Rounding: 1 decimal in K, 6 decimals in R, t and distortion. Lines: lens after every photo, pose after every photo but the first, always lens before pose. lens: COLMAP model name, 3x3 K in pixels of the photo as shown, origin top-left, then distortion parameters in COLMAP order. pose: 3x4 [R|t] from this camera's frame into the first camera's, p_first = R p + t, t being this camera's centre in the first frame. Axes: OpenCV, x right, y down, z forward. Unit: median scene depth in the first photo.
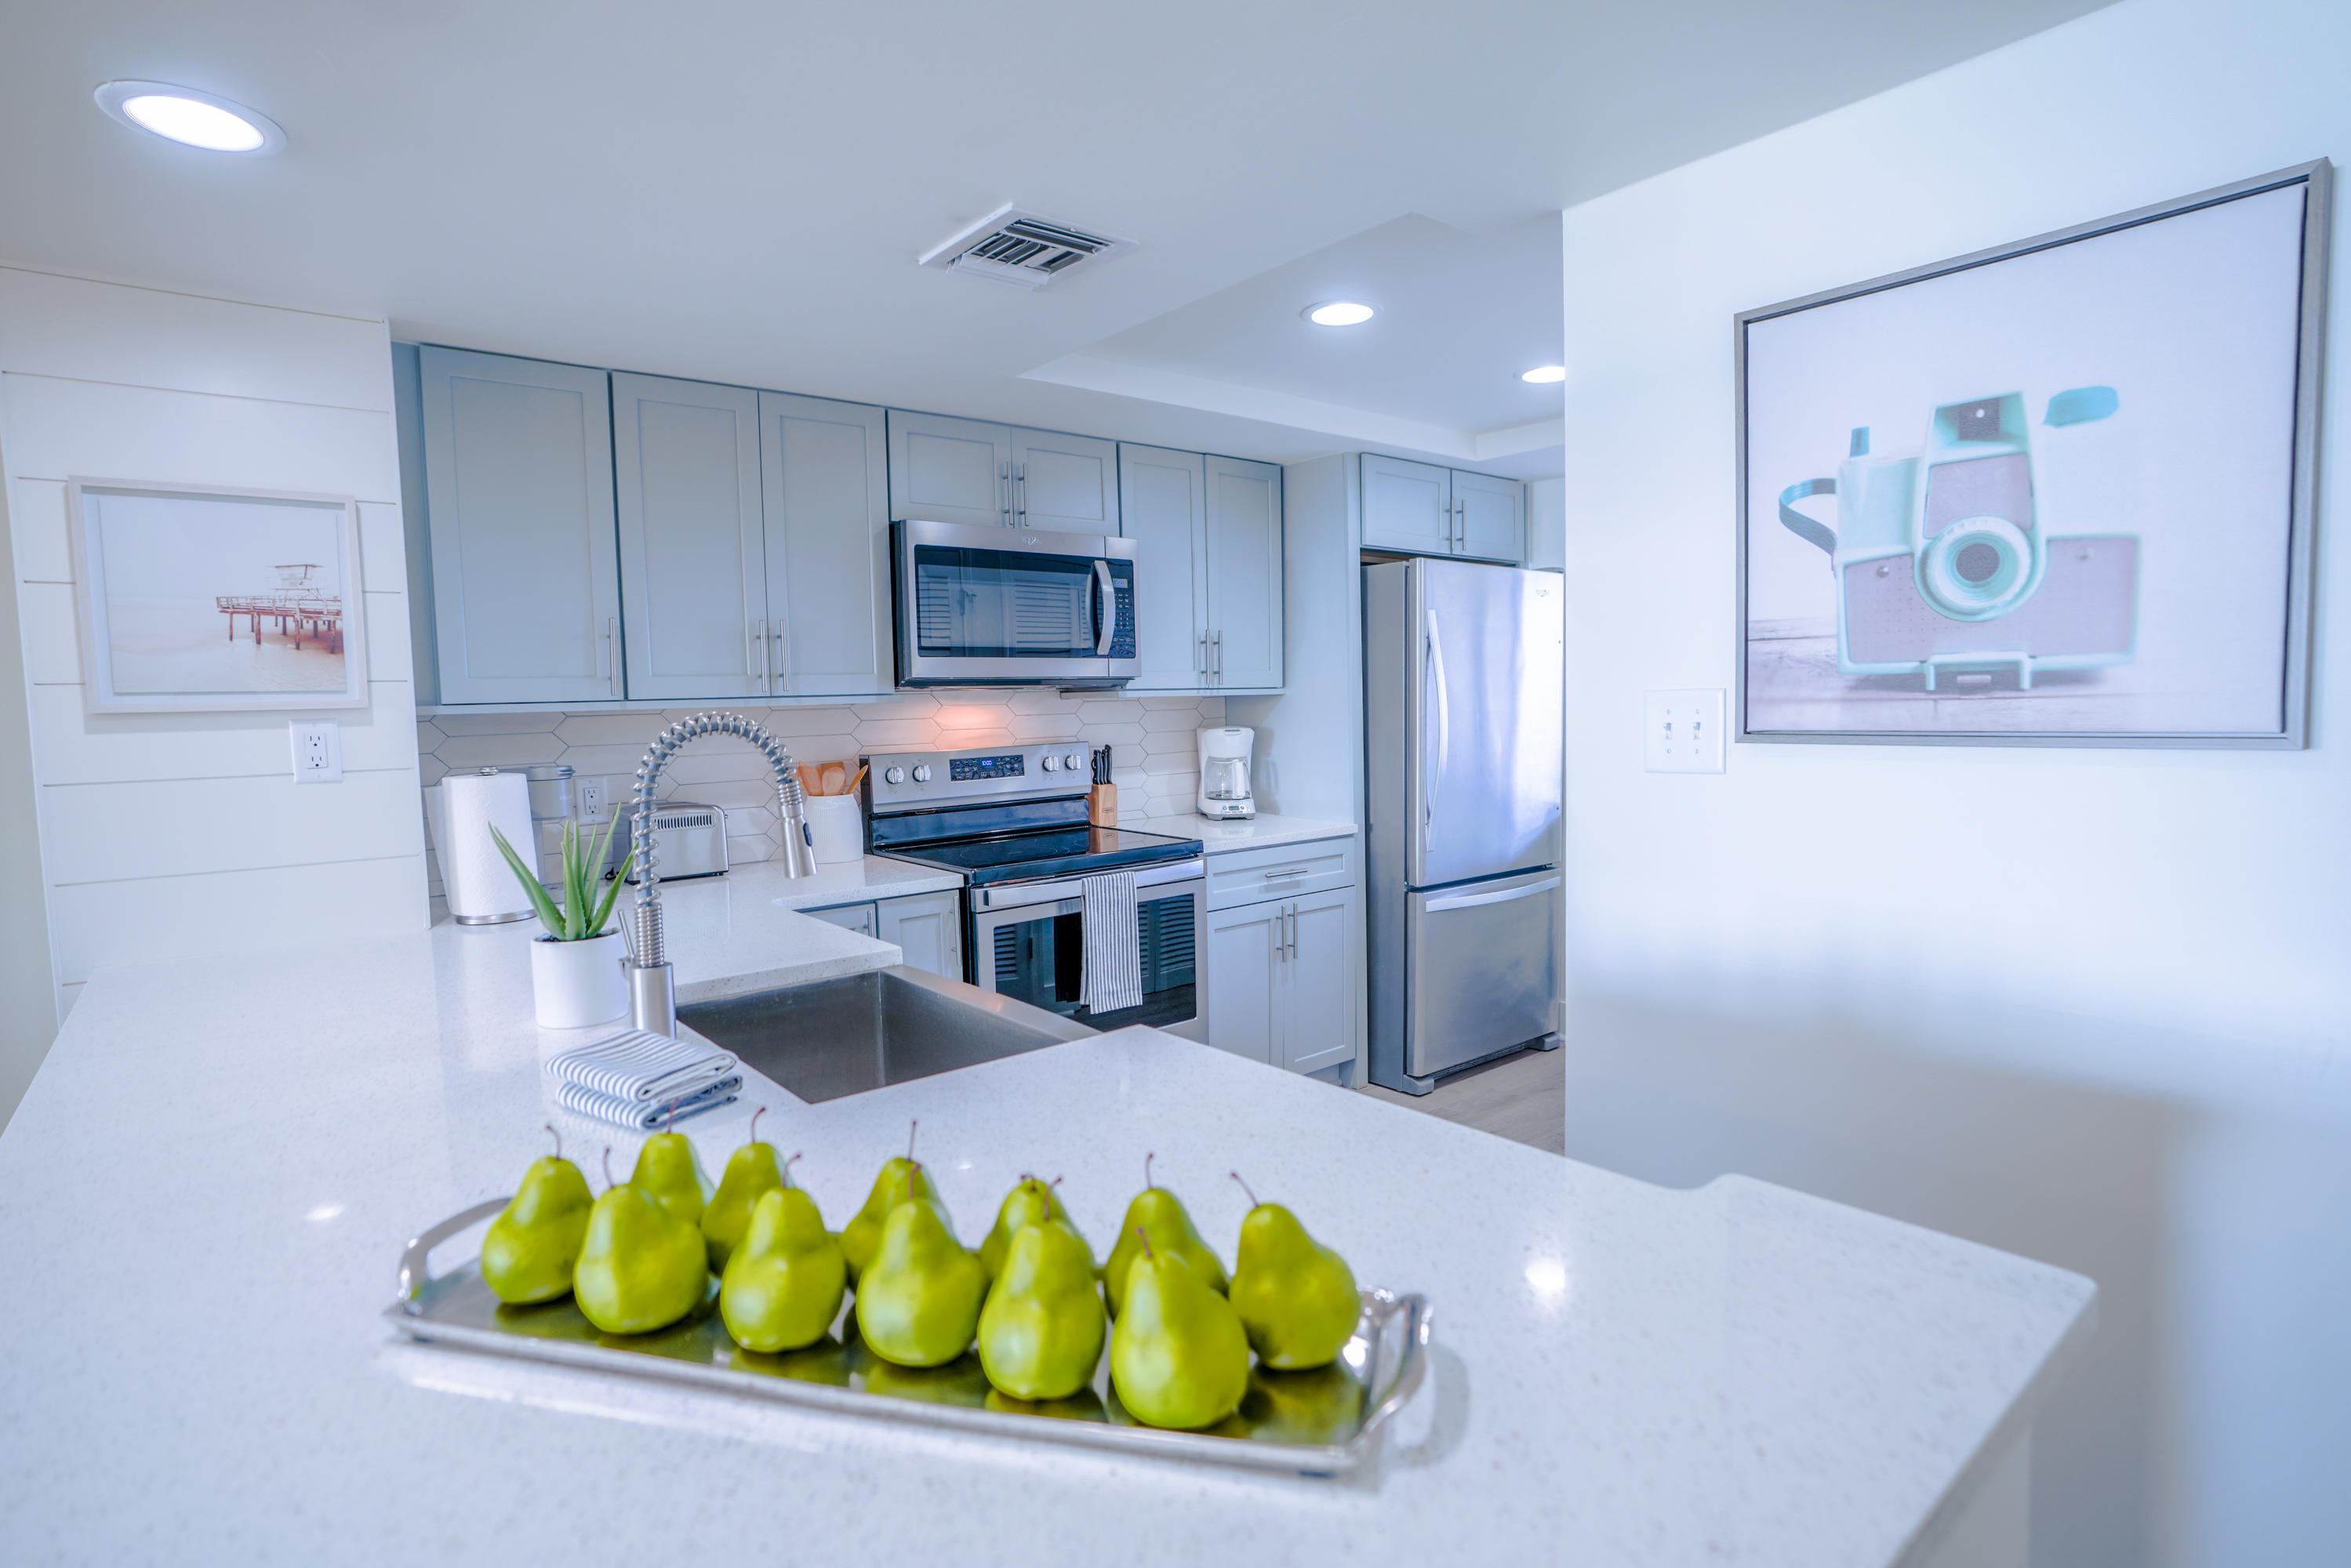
lens RADIAL K [[1184.6, 0, 1174.5], [0, 1184.6, 783.4], [0, 0, 1]] dist [-0.040075, 0.013628]
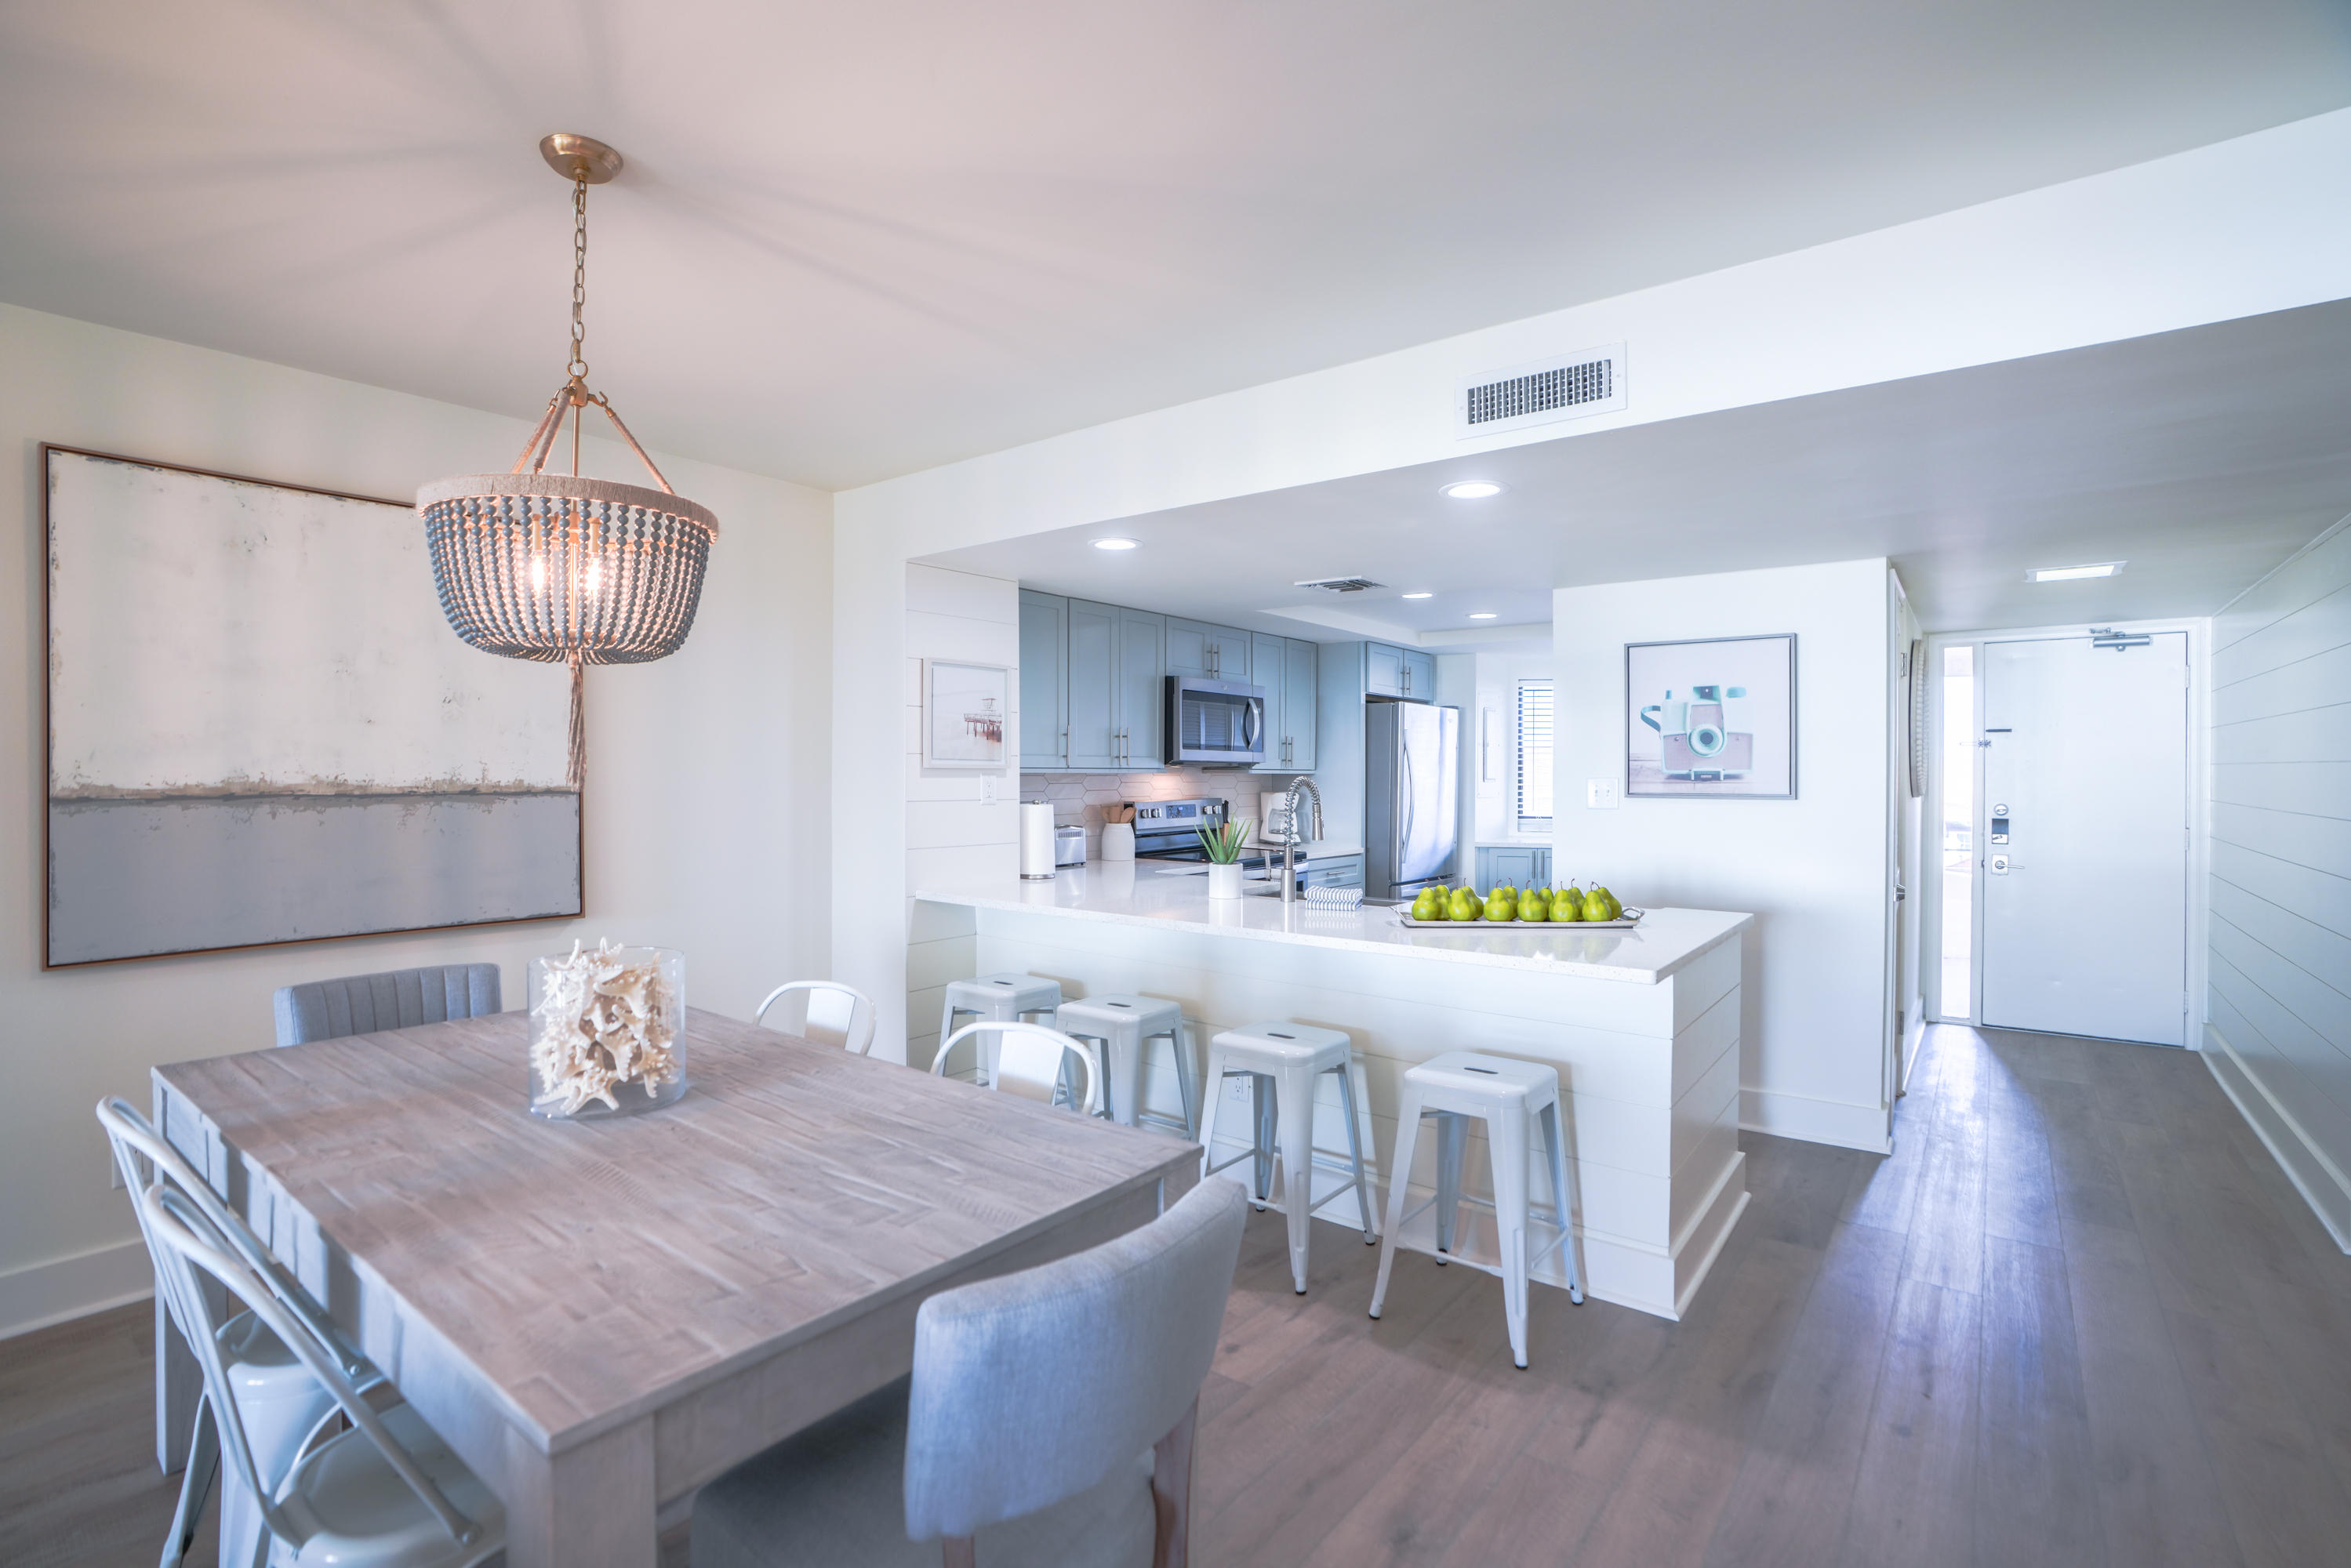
lens RADIAL K [[1087.6, 0, 1175.0], [0, 1087.6, 778.2], [0, 0, 1]] dist [-0.066975, 0.022626]
pose [[0.975677, 0.026531, 0.217602, -0.632247], [-0.011502, 0.997478, -0.070042, 0.062625], [-0.218911, 0.065835, 0.973521, -0.702780]]
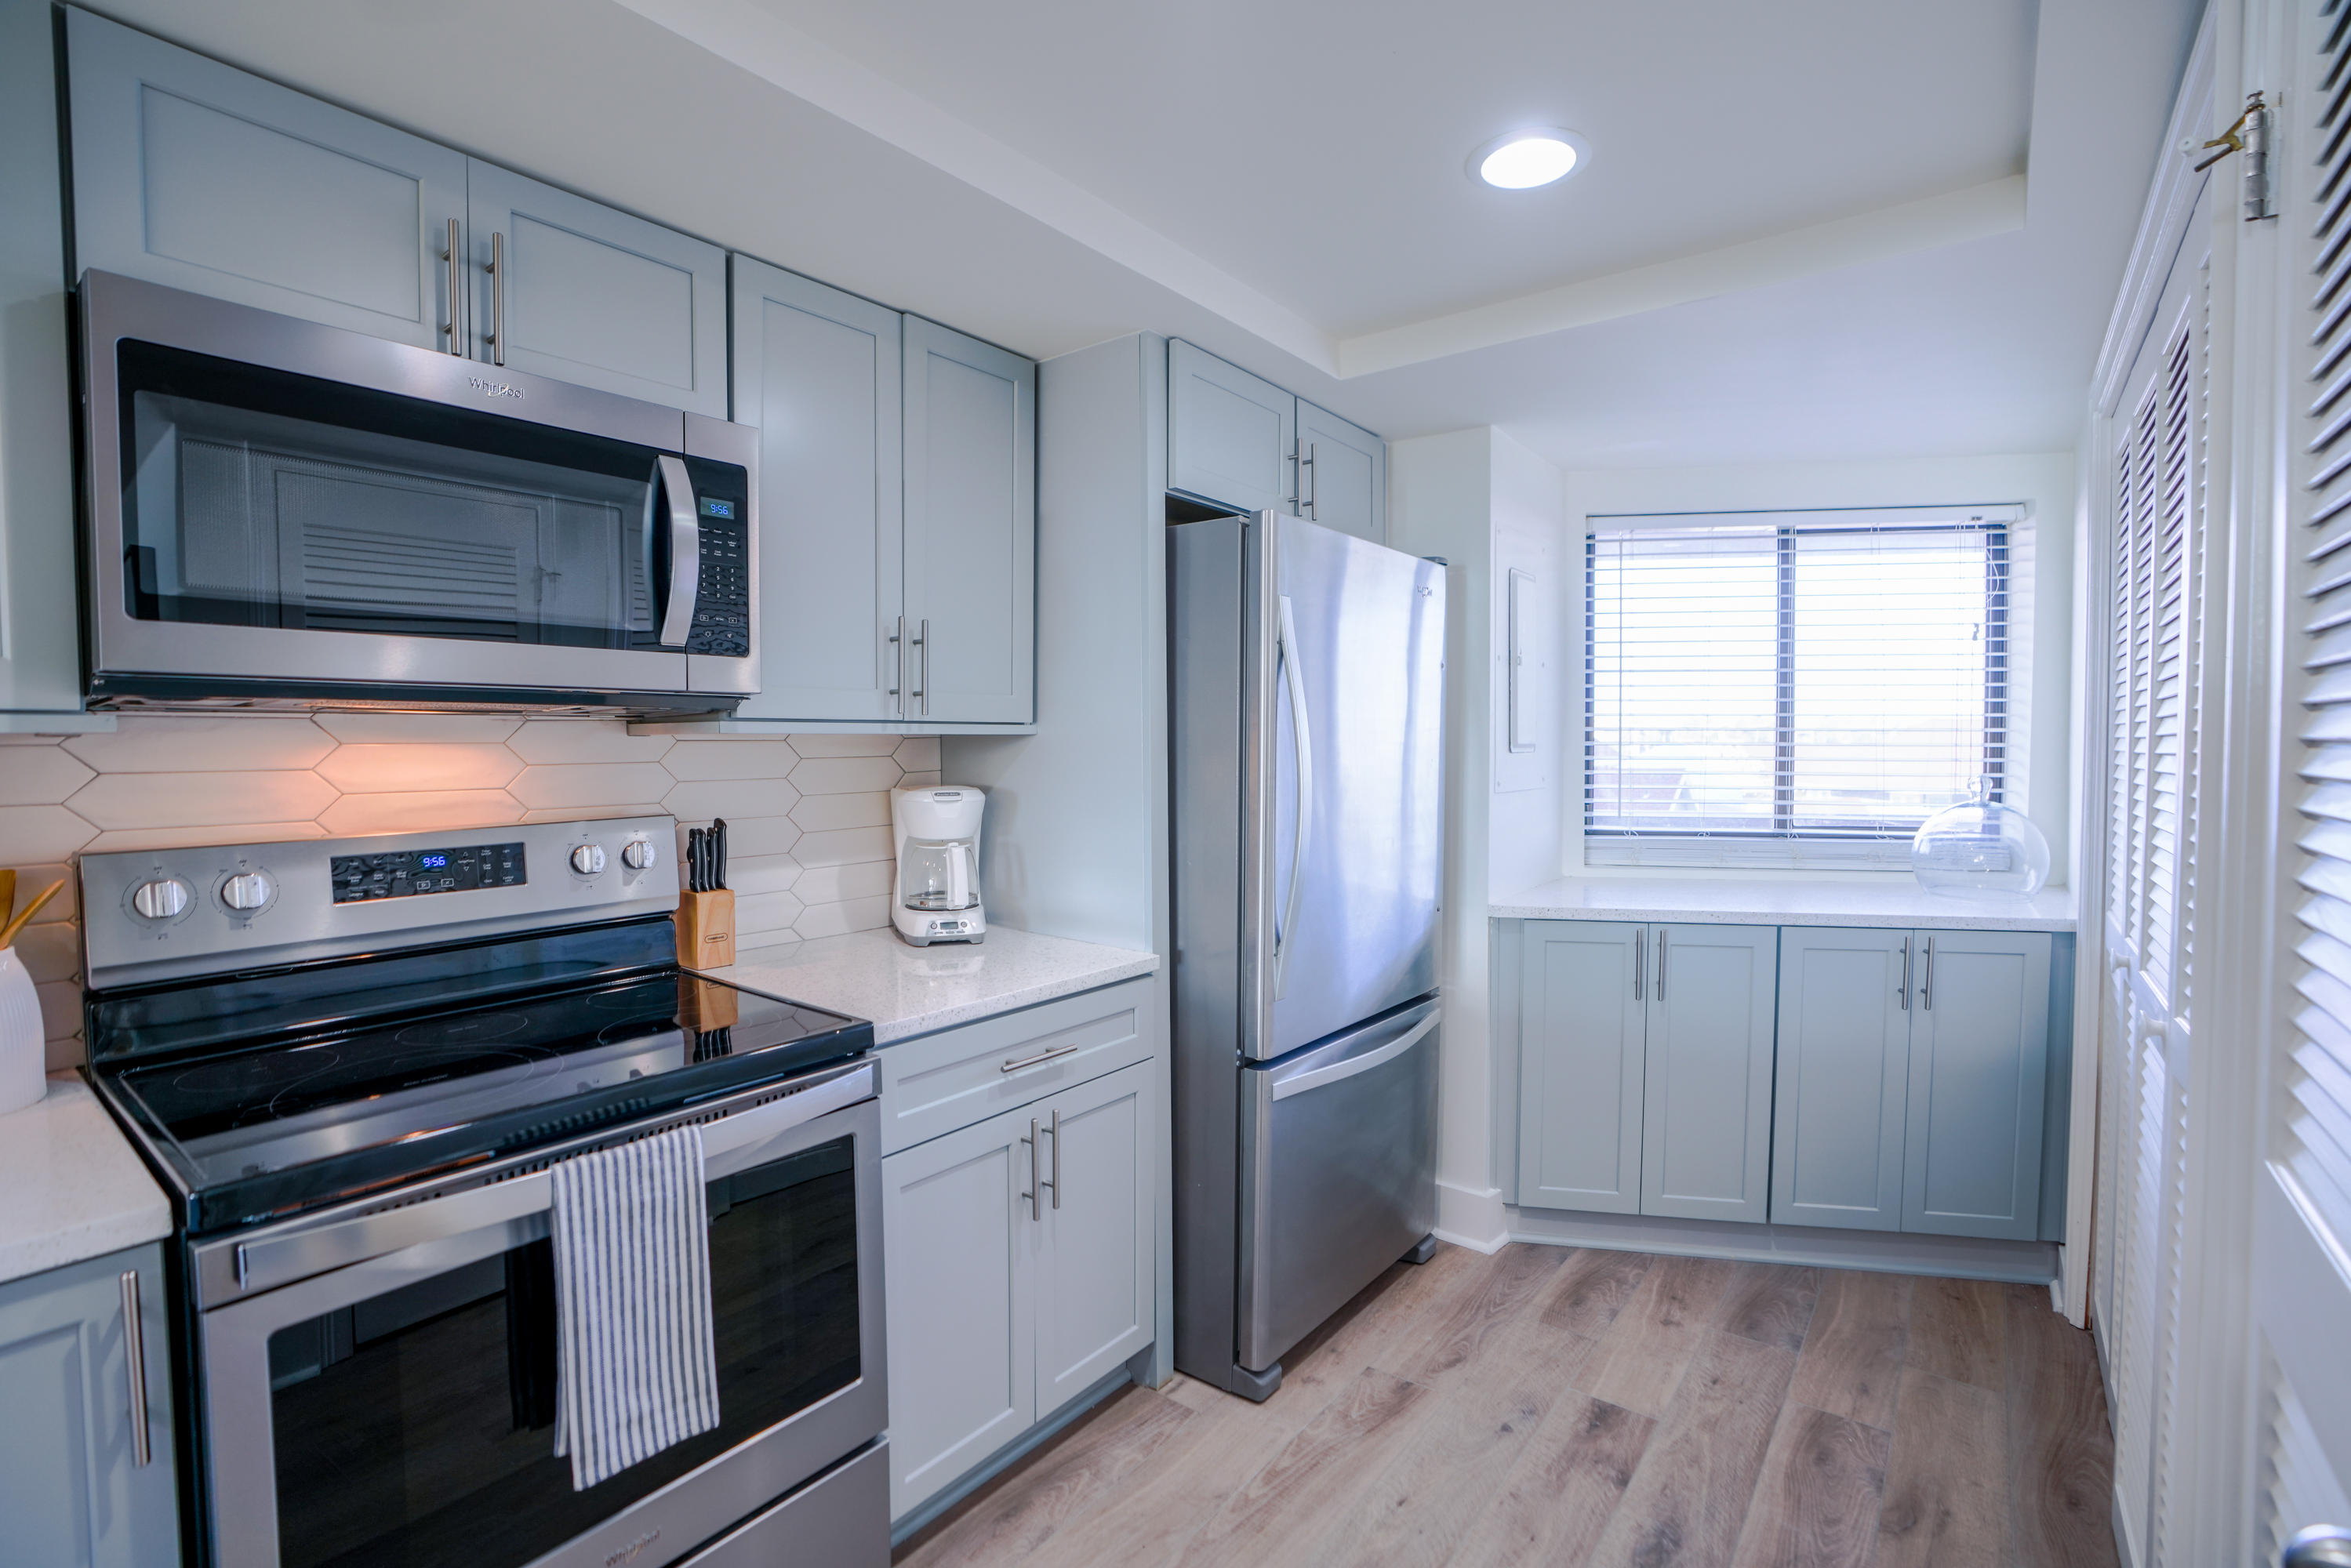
lens RADIAL K [[1087.6, 0, 1175.5], [0, 1087.6, 782.7], [0, 0, 1]] dist [-0.066975, 0.022626]
pose [[0.974871, 0.010664, 0.222516, 0.053025], [-0.002366, 0.999293, -0.037525, -0.041596], [-0.222759, 0.036056, 0.974207, 0.613697]]
